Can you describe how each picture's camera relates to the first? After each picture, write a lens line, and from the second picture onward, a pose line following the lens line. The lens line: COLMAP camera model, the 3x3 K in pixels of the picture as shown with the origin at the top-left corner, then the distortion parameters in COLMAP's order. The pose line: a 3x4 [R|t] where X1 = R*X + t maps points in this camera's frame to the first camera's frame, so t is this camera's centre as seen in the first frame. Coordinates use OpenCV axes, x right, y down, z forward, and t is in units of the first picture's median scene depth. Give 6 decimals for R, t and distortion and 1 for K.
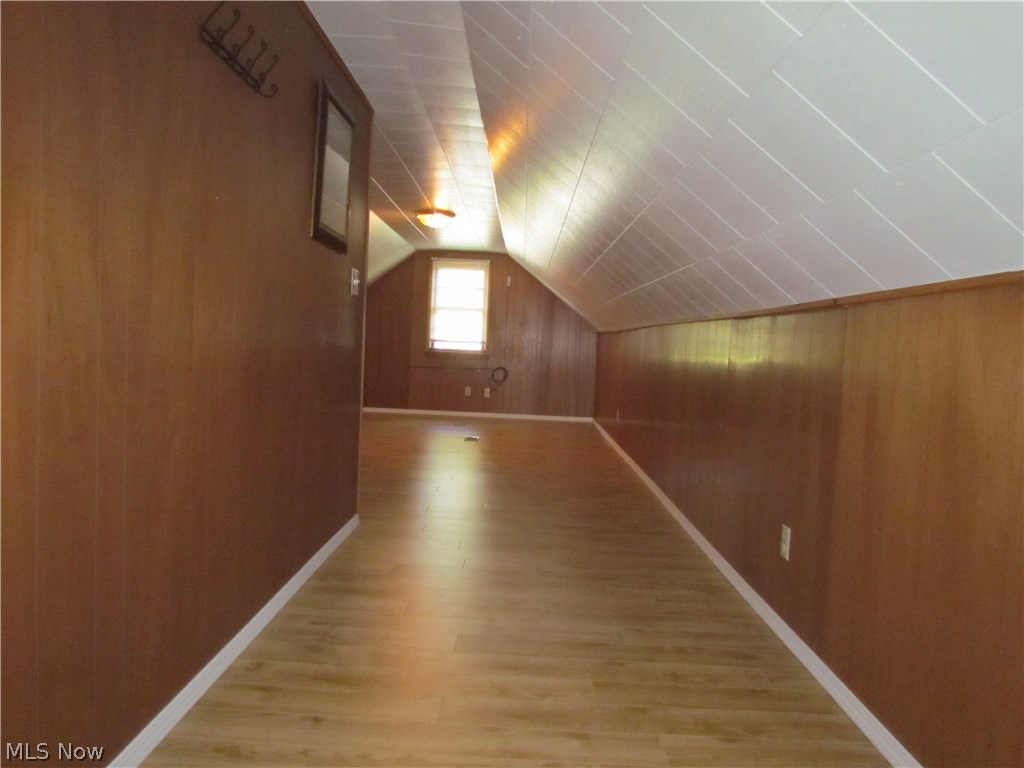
lens RADIAL K [[732.2, 0, 510.5], [0, 732.2, 381.9], [0, 0, 1]] dist [-0.009079, -0.002536]
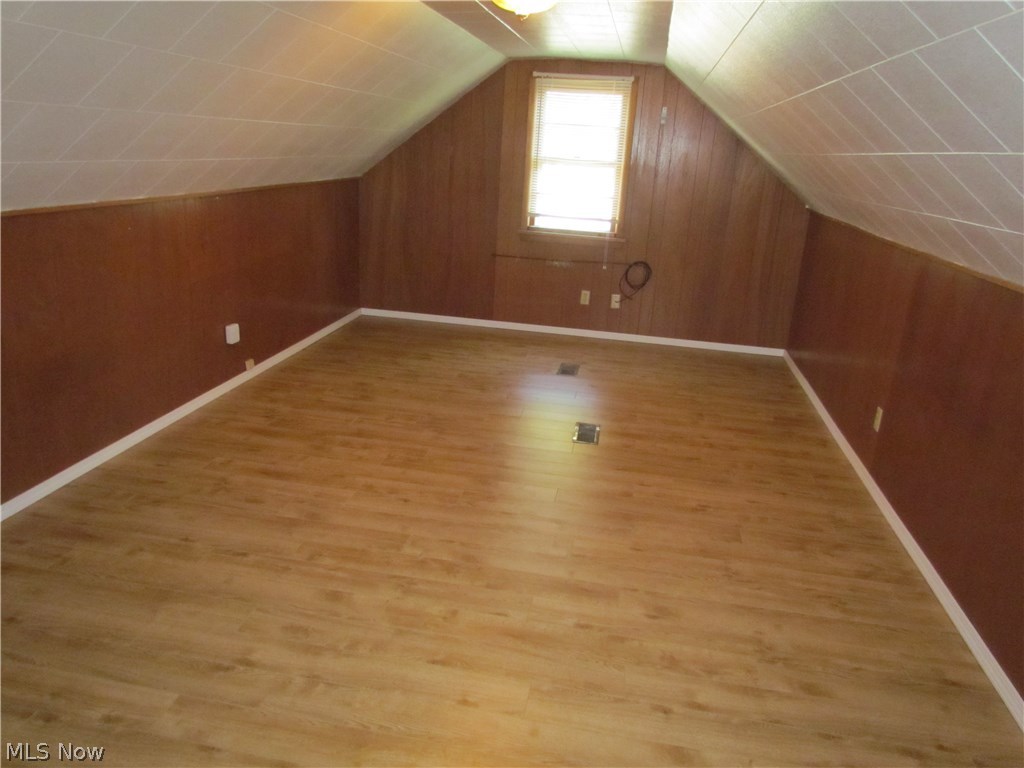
lens RADIAL K [[732.2, 0, 514.3], [0, 732.2, 382.5], [0, 0, 1]] dist [-0.009079, -0.002536]
pose [[0.985421, 0.063482, -0.157846, -0.014112], [-0.021804, 0.967250, 0.252887, -0.075470], [0.168730, -0.245759, 0.954533, 0.368324]]
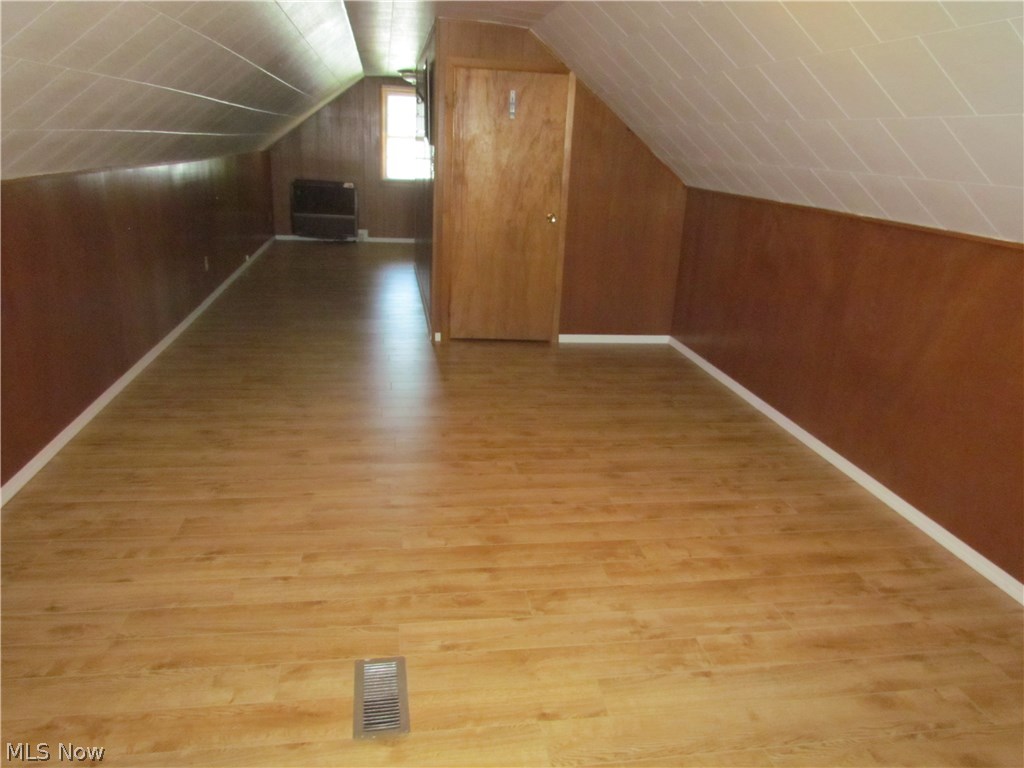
lens RADIAL K [[732.2, 0, 510.5], [0, 732.2, 386.8], [0, 0, 1]] dist [-0.009079, -0.002536]
pose [[-0.981373, -0.040826, -0.187722, -0.031571], [-0.107330, 0.926950, 0.359505, -0.094796], [0.159332, 0.372957, -0.914066, 0.926456]]
